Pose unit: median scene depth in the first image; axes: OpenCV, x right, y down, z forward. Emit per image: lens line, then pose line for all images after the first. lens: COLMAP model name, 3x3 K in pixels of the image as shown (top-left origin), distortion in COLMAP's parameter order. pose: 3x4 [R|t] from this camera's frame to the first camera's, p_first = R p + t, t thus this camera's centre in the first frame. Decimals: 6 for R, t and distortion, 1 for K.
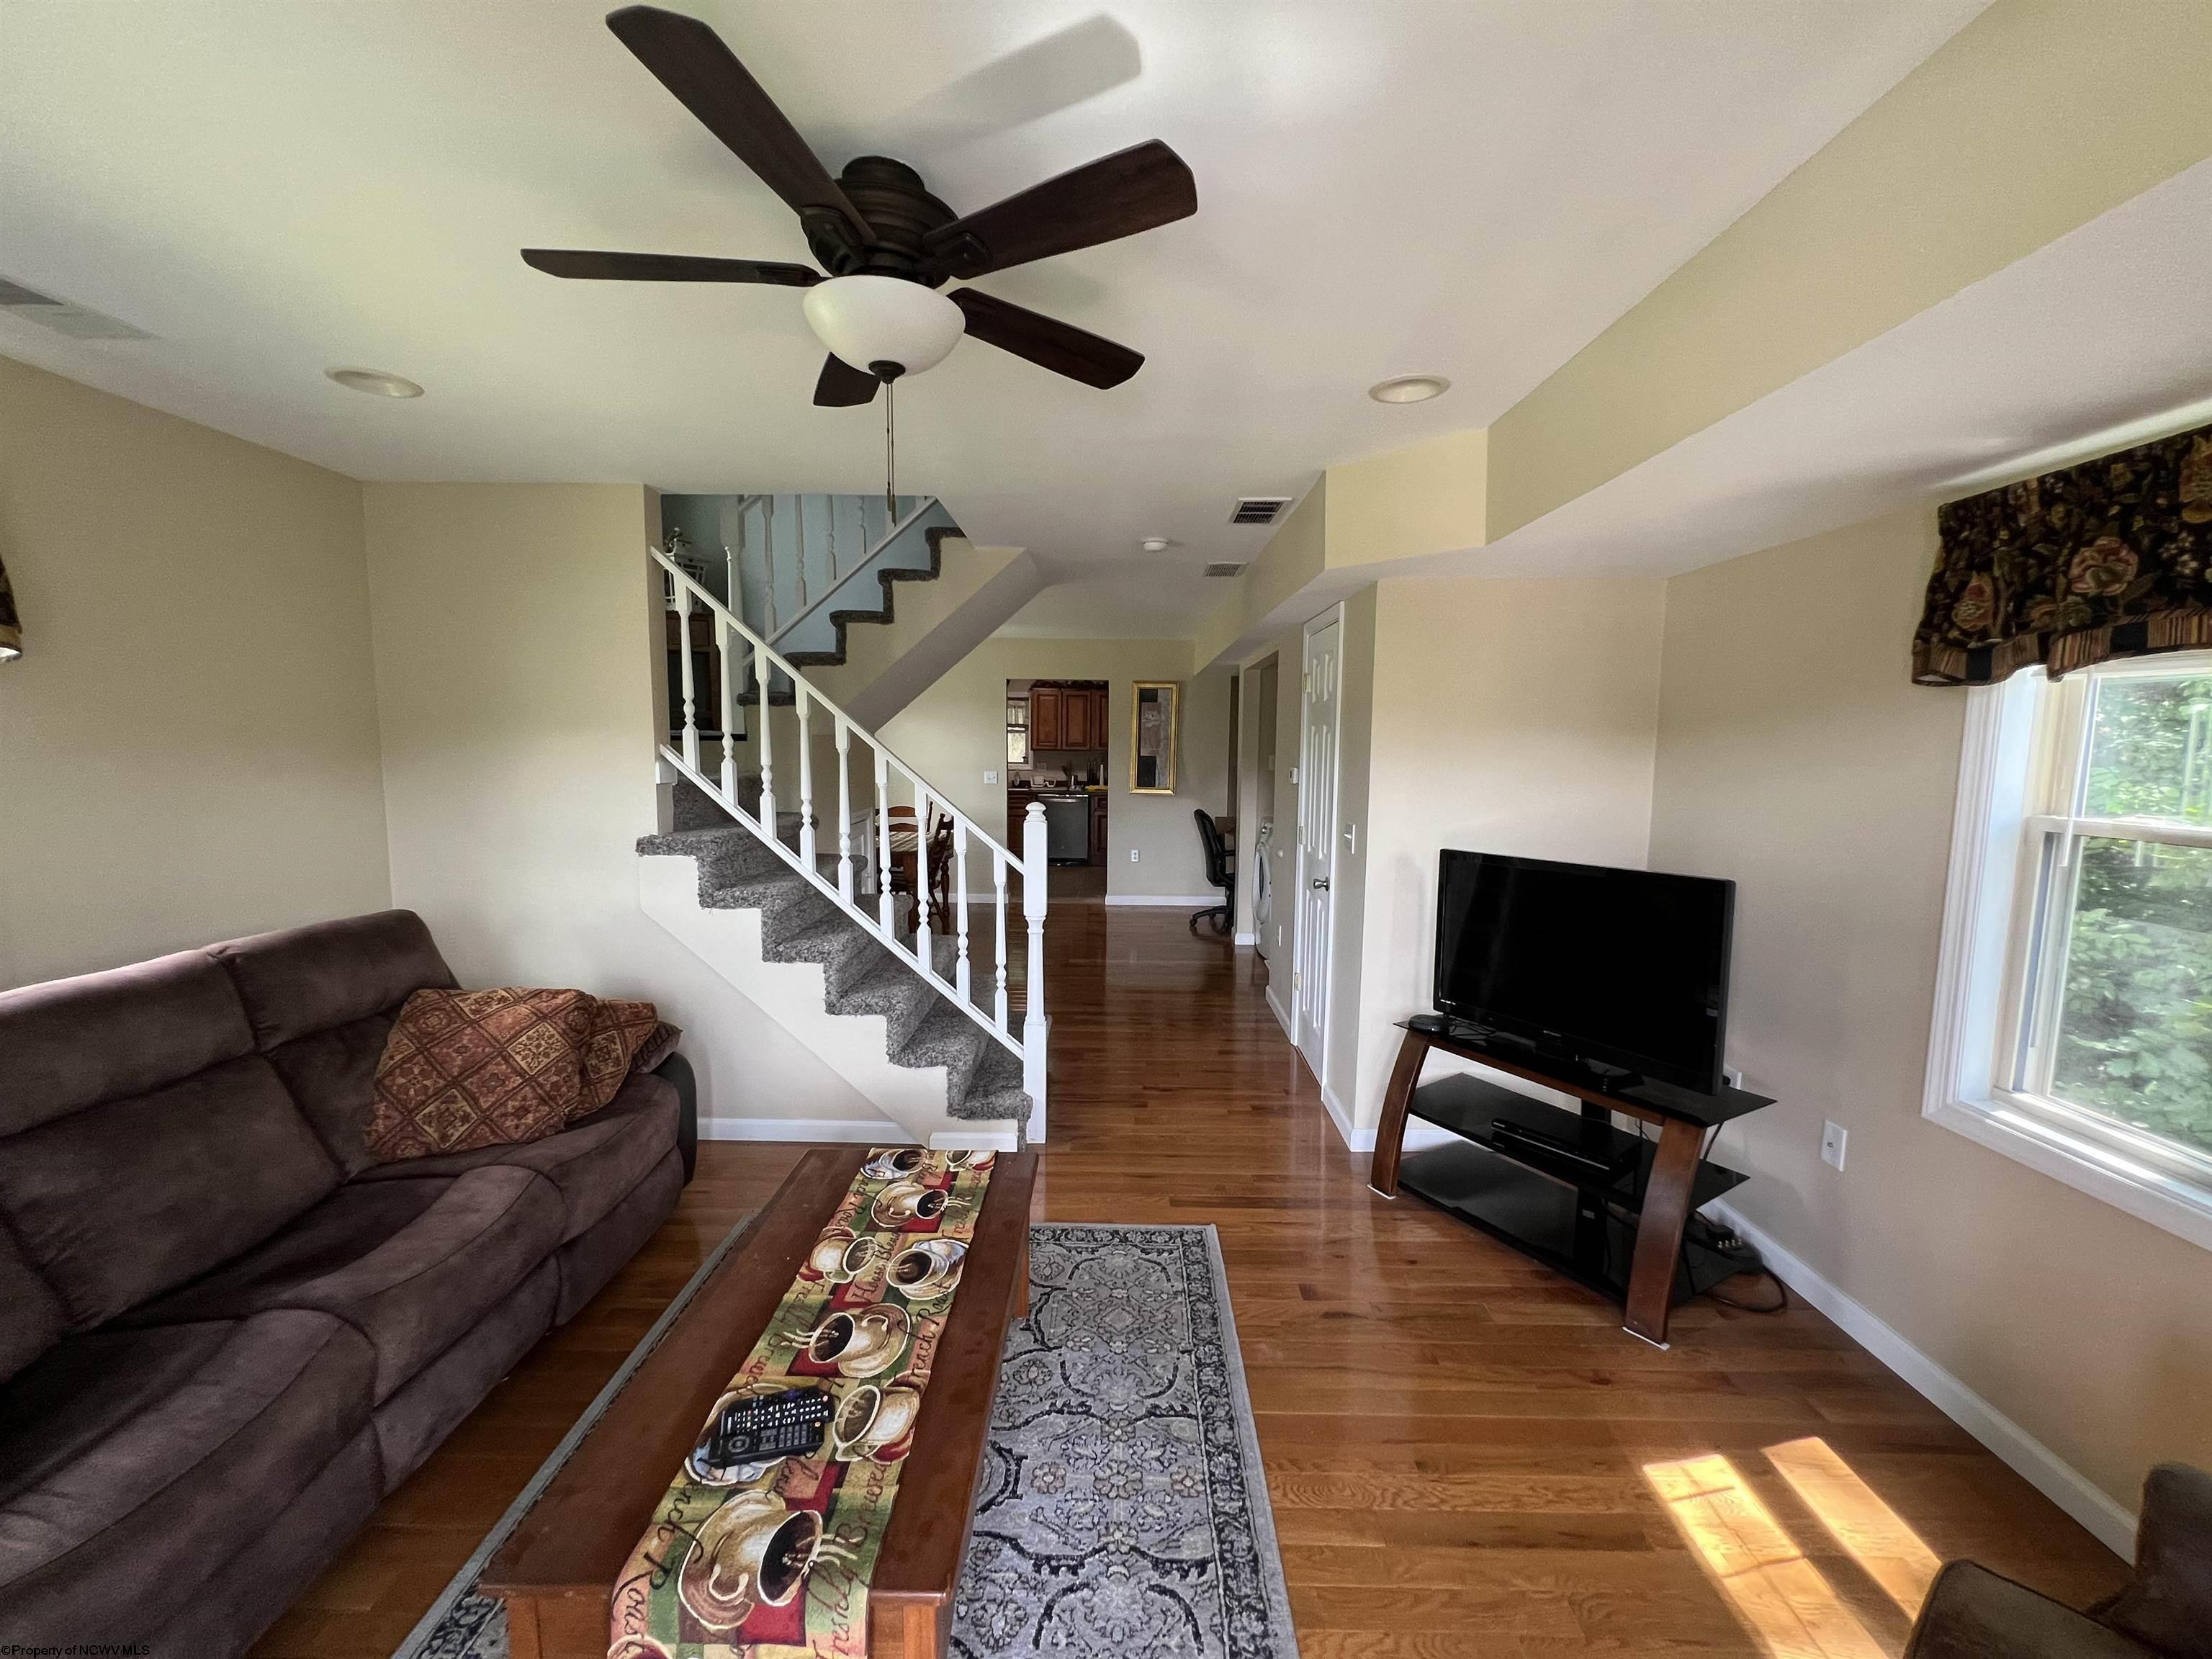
lens RADIAL K [[890.3, 0, 1106.1], [0, 890.3, 838.9], [0, 0, 1]] dist [0.000073, 0.000479]
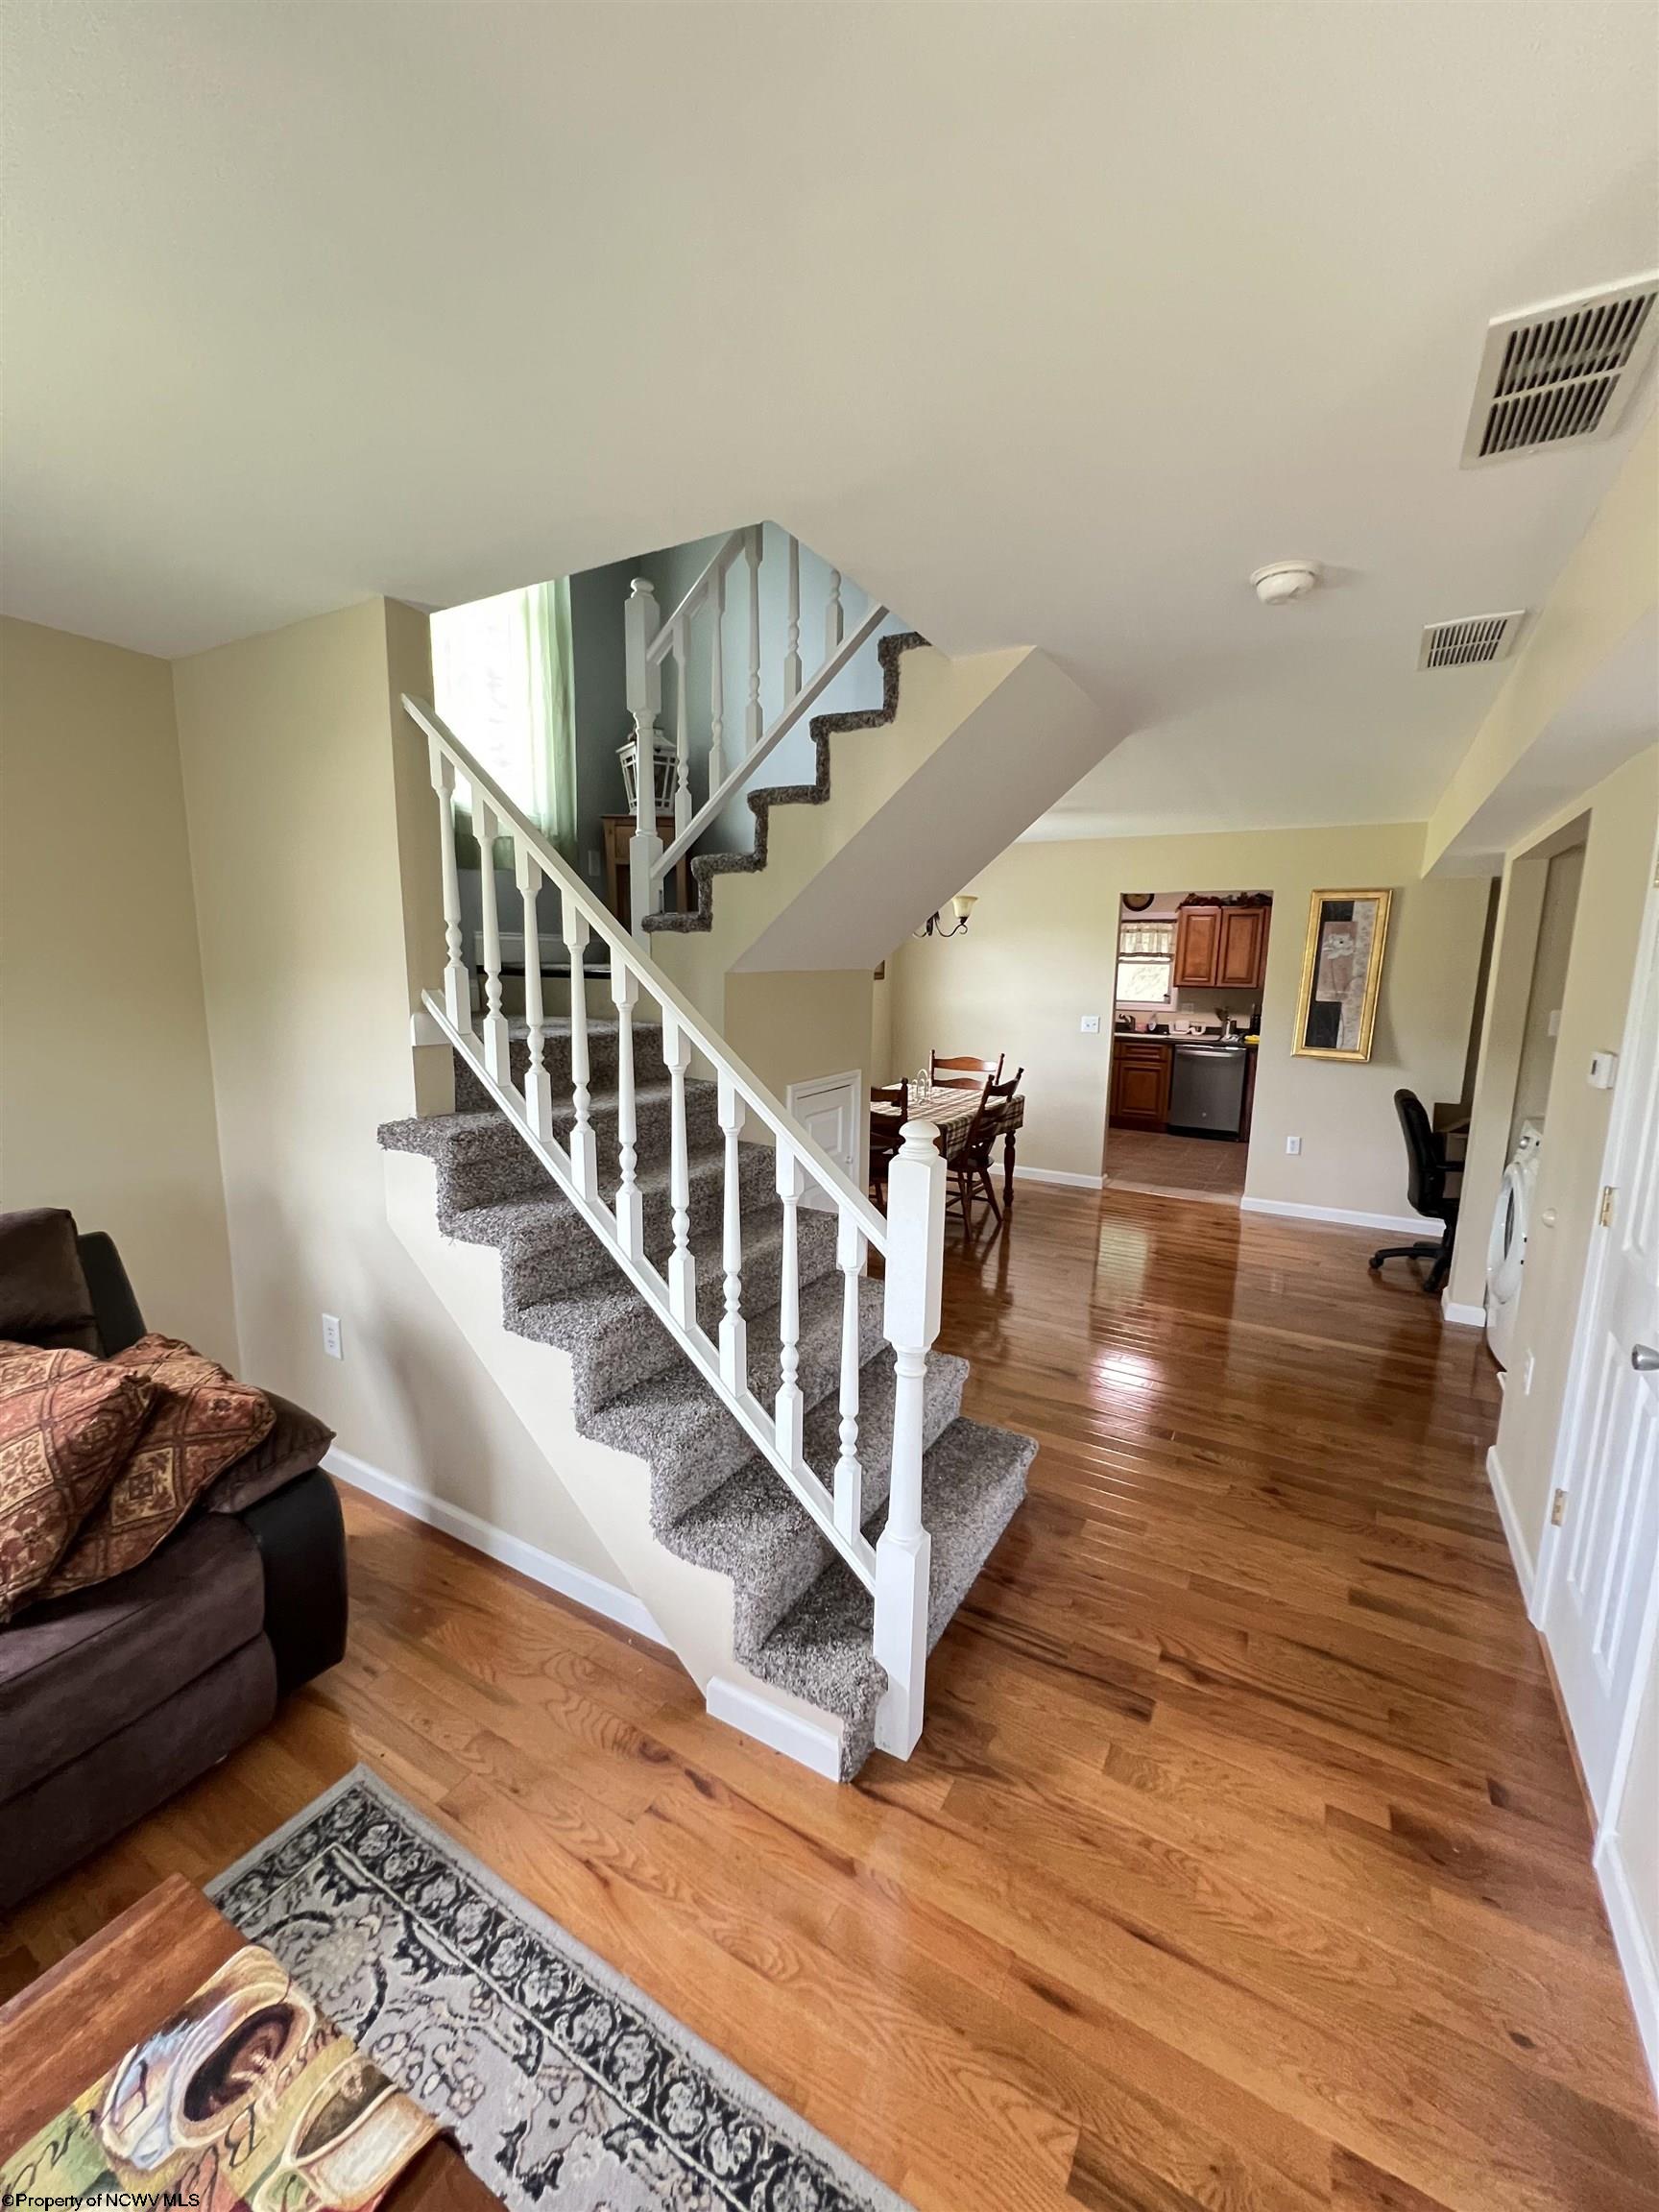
lens RADIAL K [[887.8, 0, 830.7], [0, 887.8, 1109.5], [0, 0, 1]] dist [0.002917, 0.000106]
pose [[0.873434, 0.084124, -0.479621, 0.092023], [-0.061015, 0.996108, 0.063601, -0.060220], [0.483105, -0.026288, 0.875168, 0.432499]]
